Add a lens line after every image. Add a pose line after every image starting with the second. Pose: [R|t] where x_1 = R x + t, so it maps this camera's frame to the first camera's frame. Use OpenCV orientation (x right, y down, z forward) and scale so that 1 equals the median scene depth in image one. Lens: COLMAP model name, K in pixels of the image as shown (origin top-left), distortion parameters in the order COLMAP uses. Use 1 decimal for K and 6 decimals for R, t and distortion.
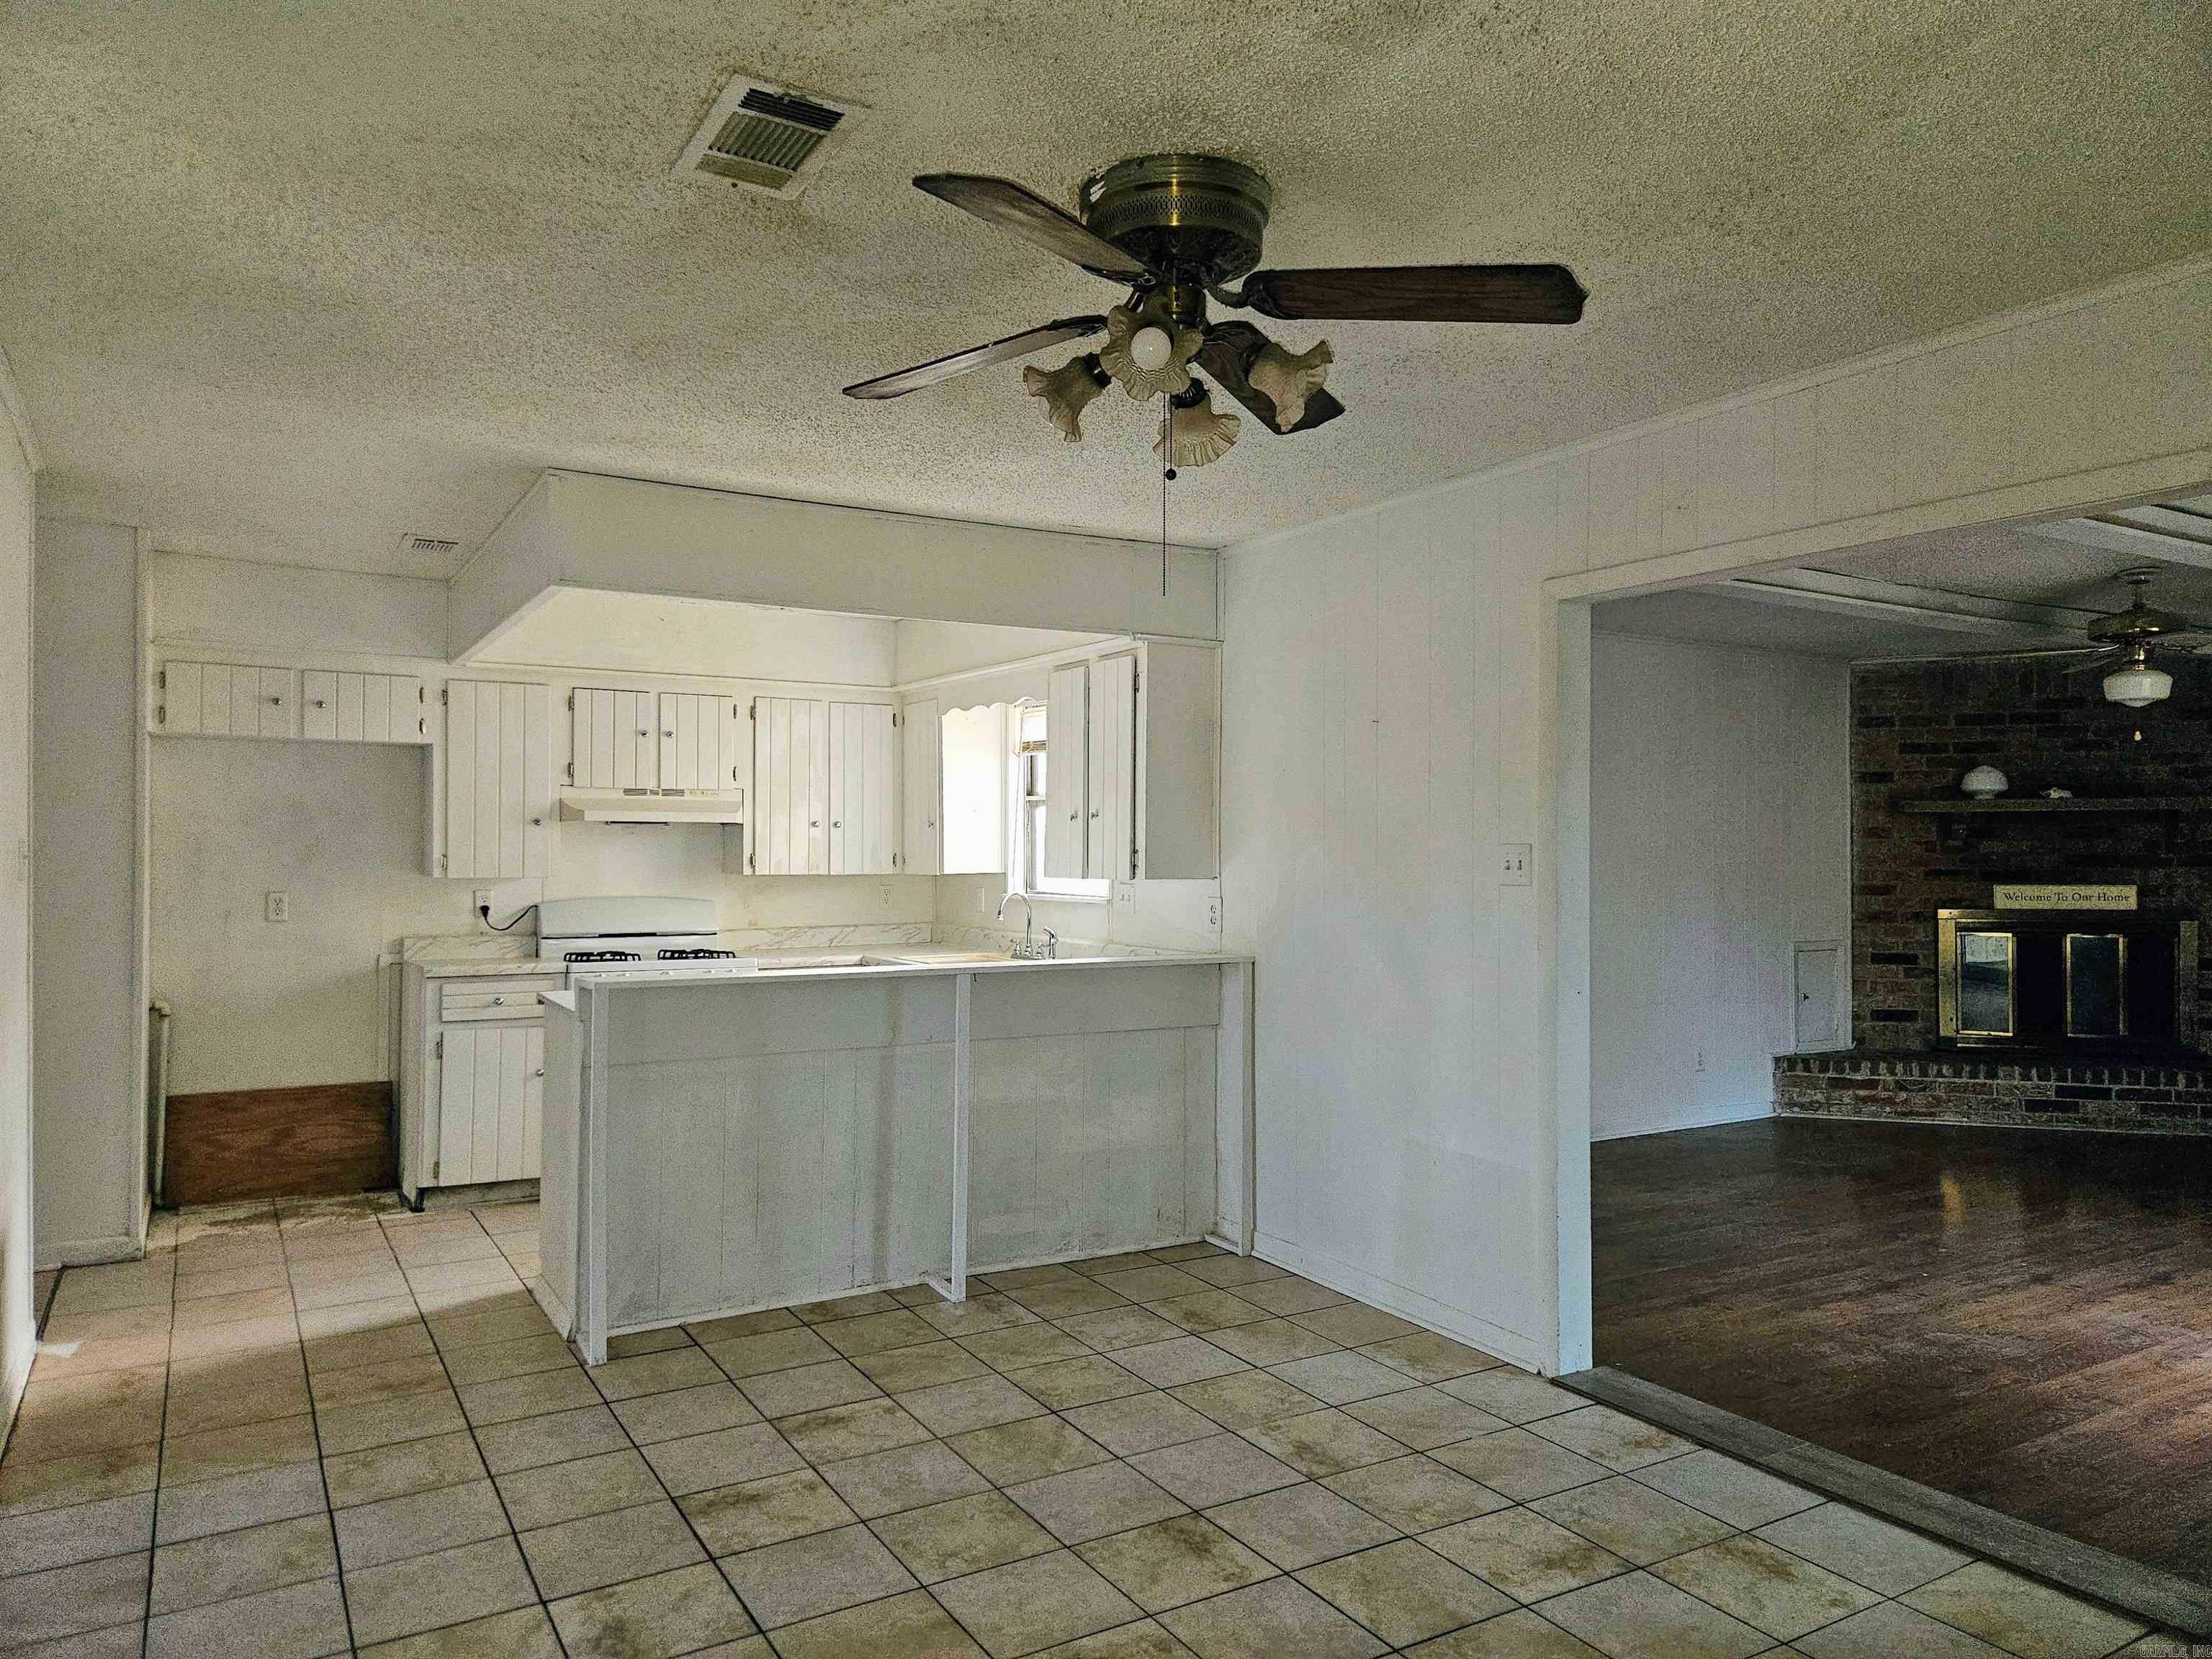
lens RADIAL K [[1472.1, 0, 1104.2], [0, 1472.1, 843.9], [0, 0, 1]] dist [0.080132, -0.066734]
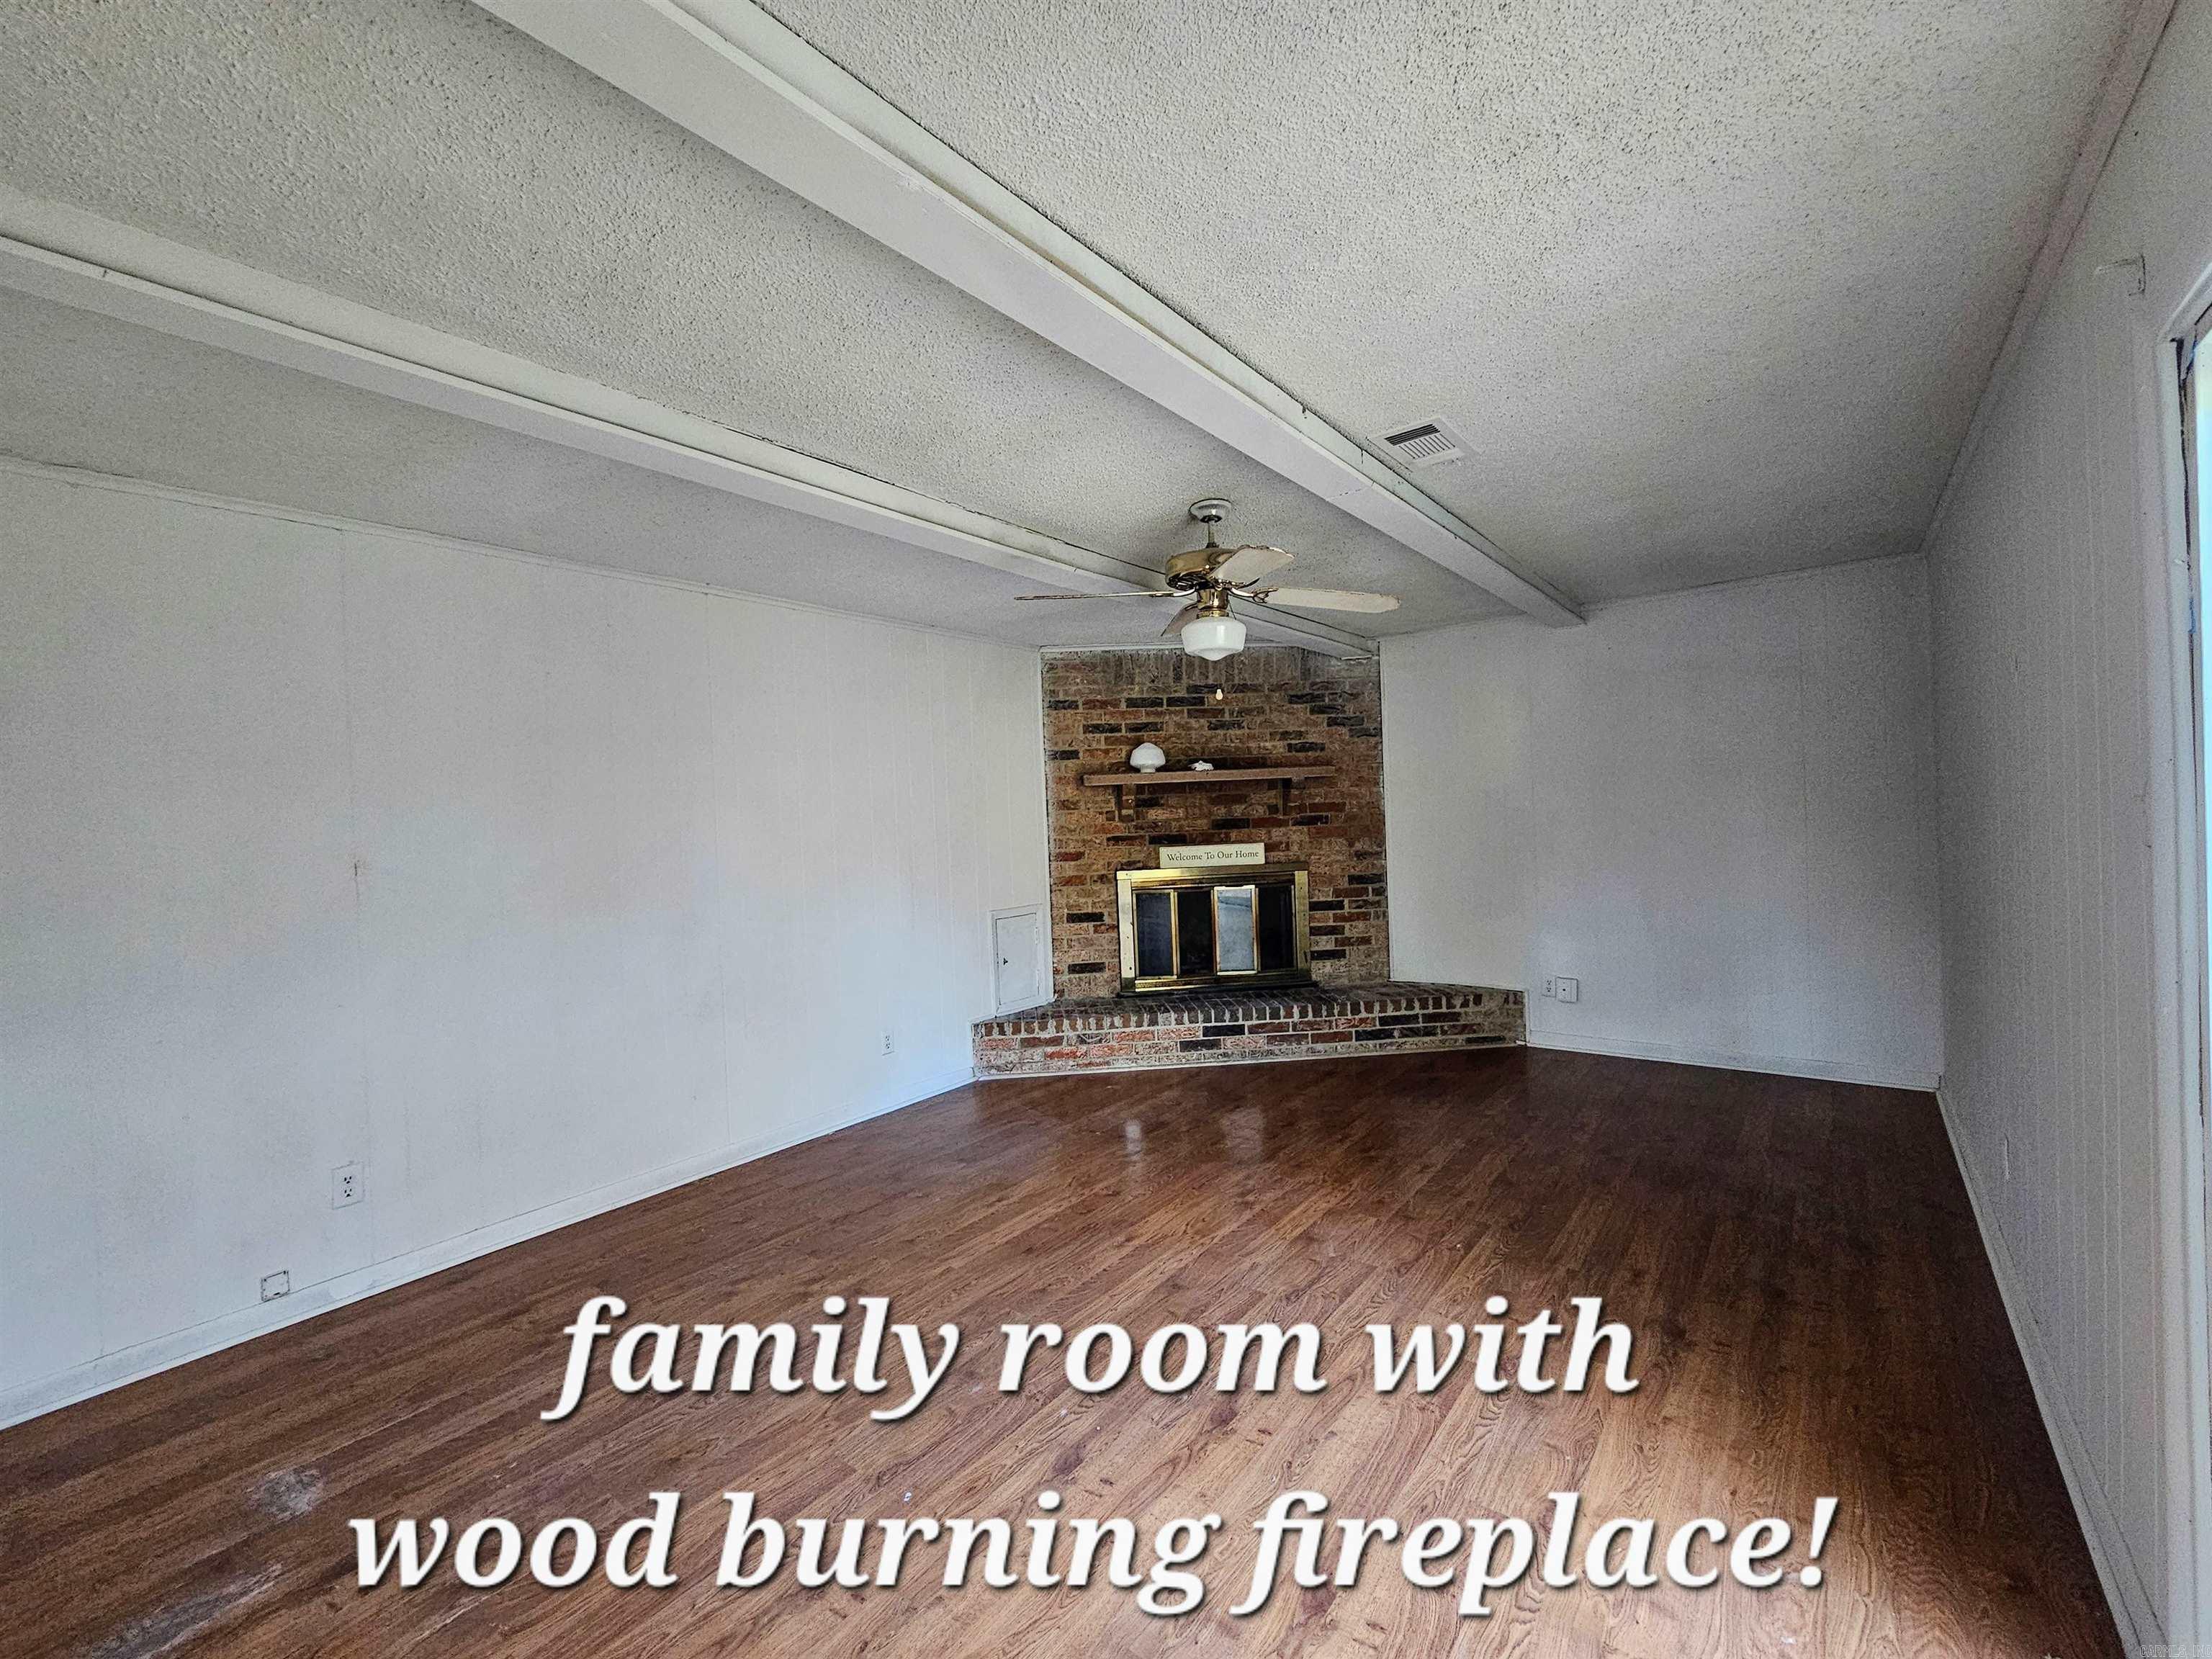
lens RADIAL K [[906.1, 0, 1100.8], [0, 906.1, 822.3], [0, 0, 1]] dist [-0.001879, -0.000052]
pose [[0.933274, -0.037502, 0.357203, 0.372386], [0.034806, 0.999296, 0.013975, -0.003839], [-0.357475, -0.000610, 0.933922, 0.453655]]
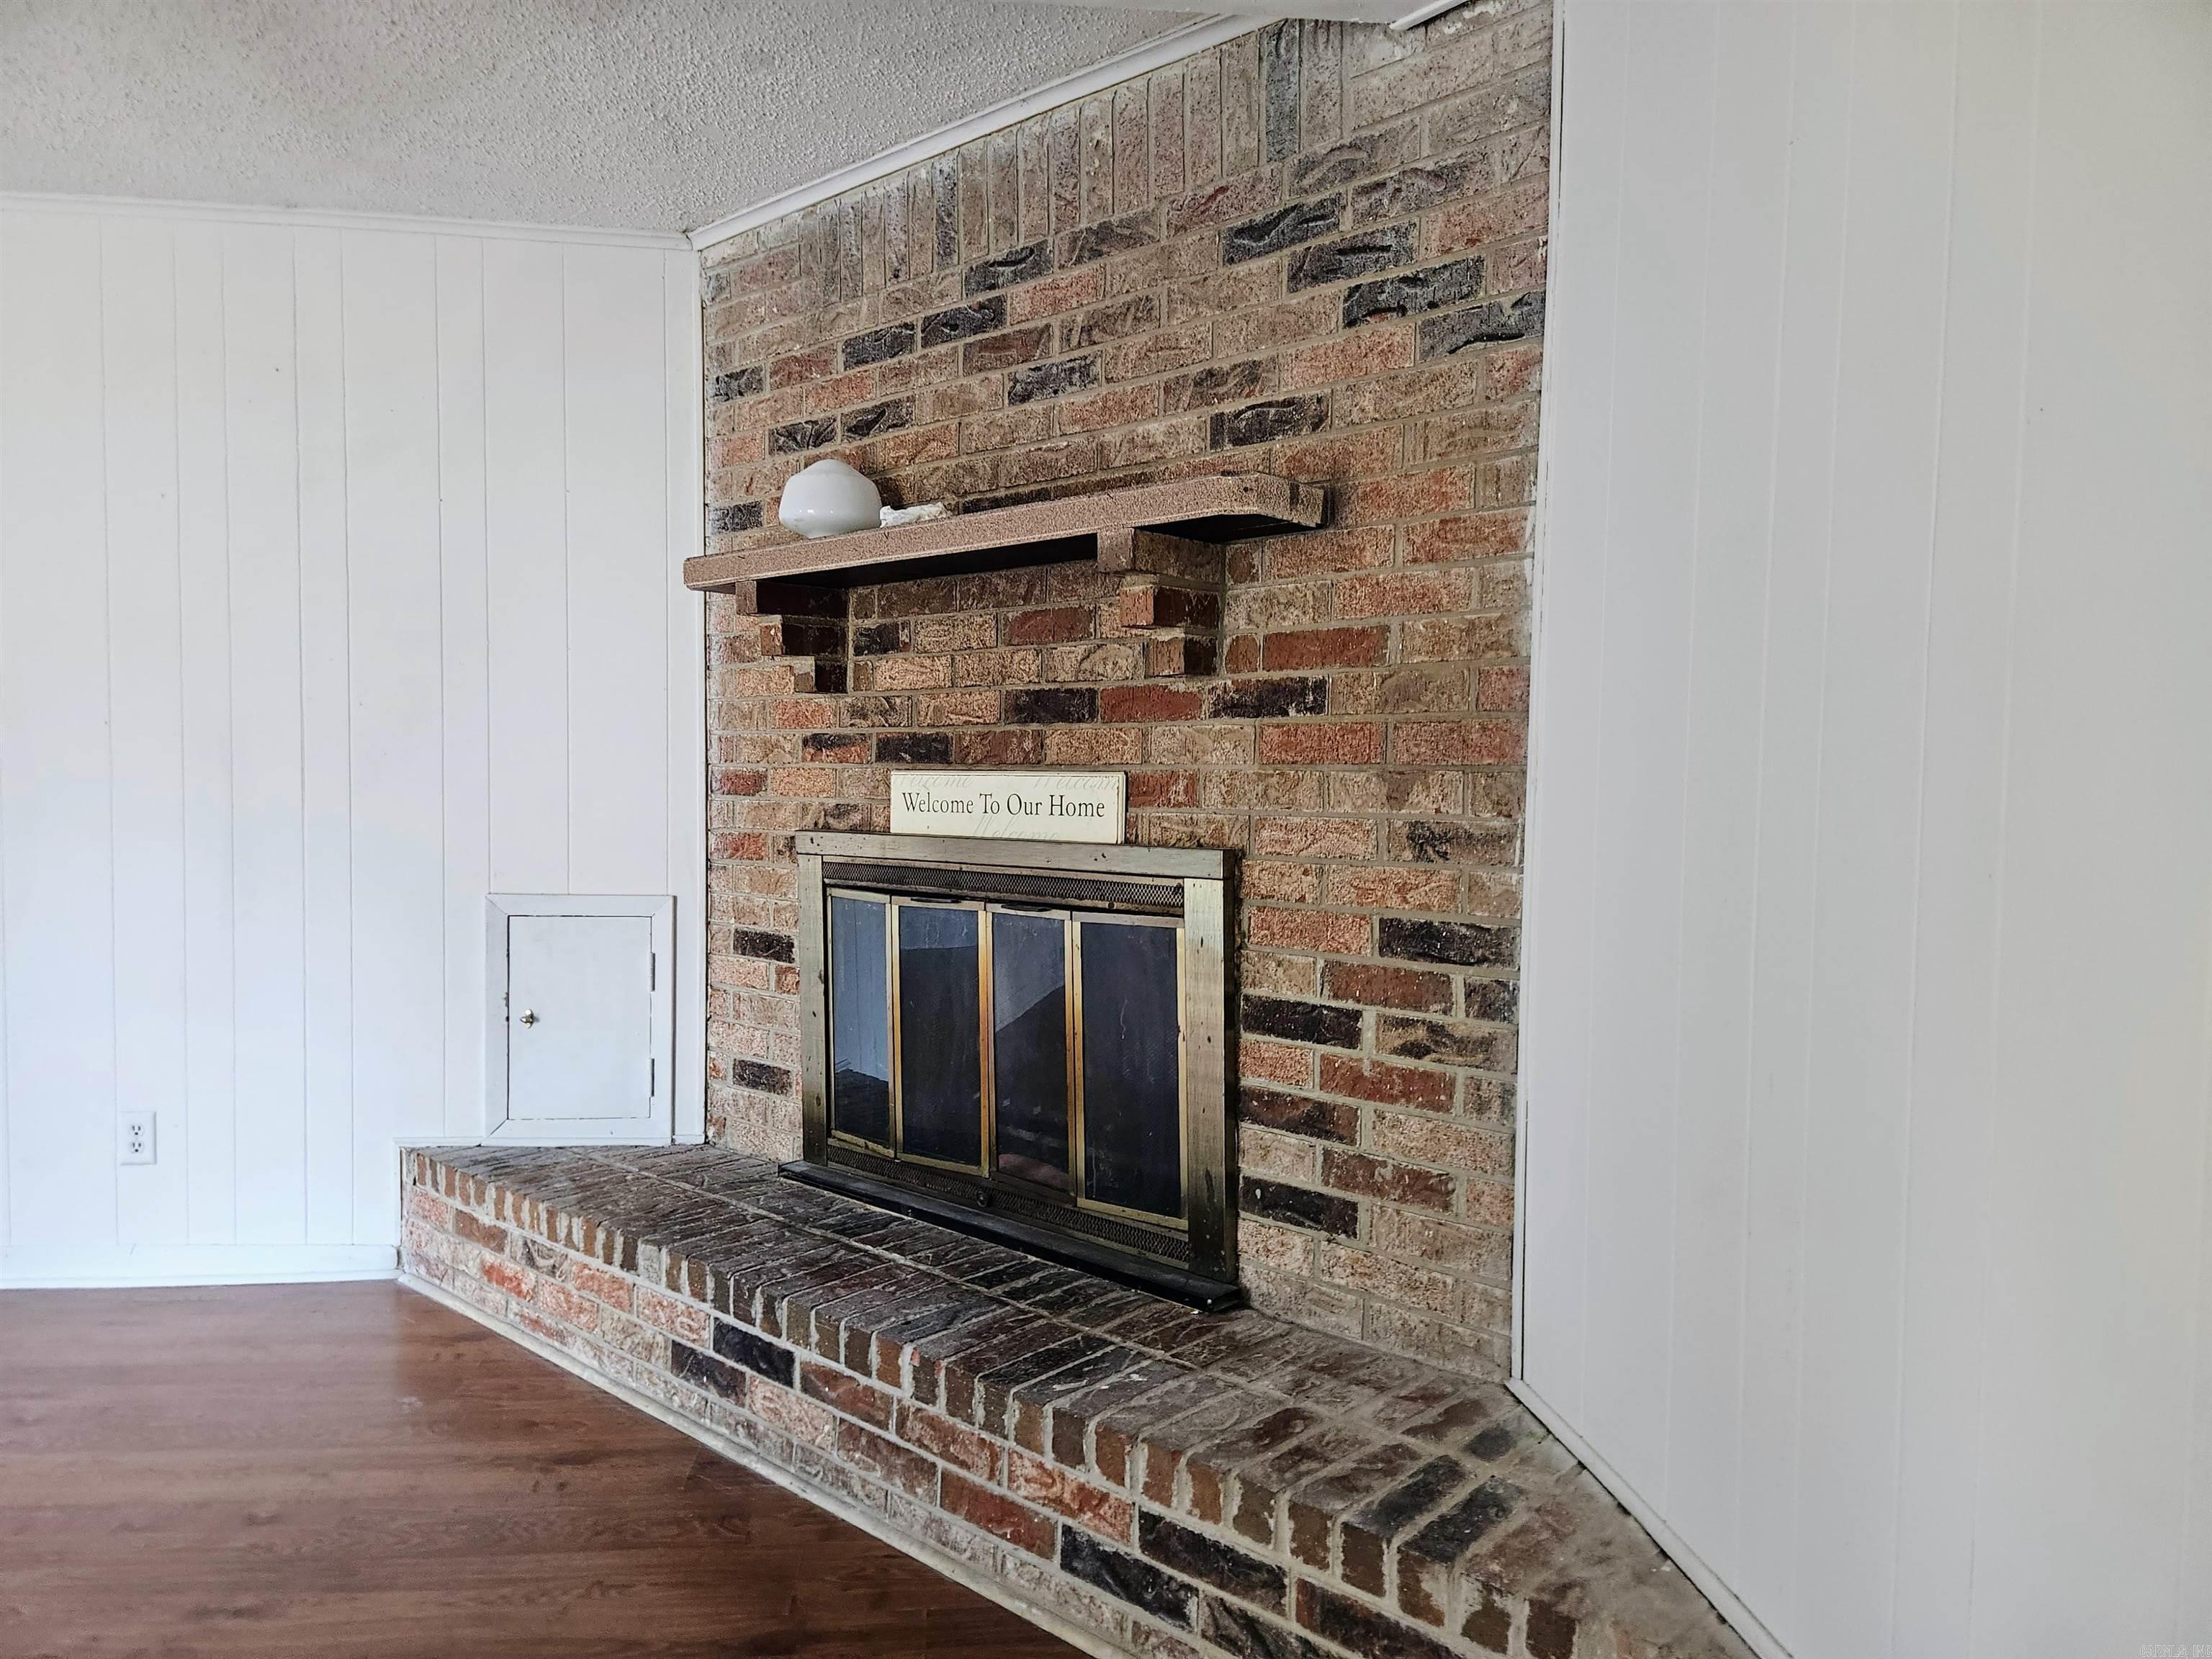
lens RADIAL K [[1472.1, 0, 1104.2], [0, 1472.1, 843.9], [0, 0, 1]] dist [0.080132, -0.066734]
pose [[0.902664, 0.033024, -0.429076, 0.988913], [-0.013244, 0.998711, 0.049005, 0.032481], [0.430141, -0.038552, 0.901938, 0.824898]]
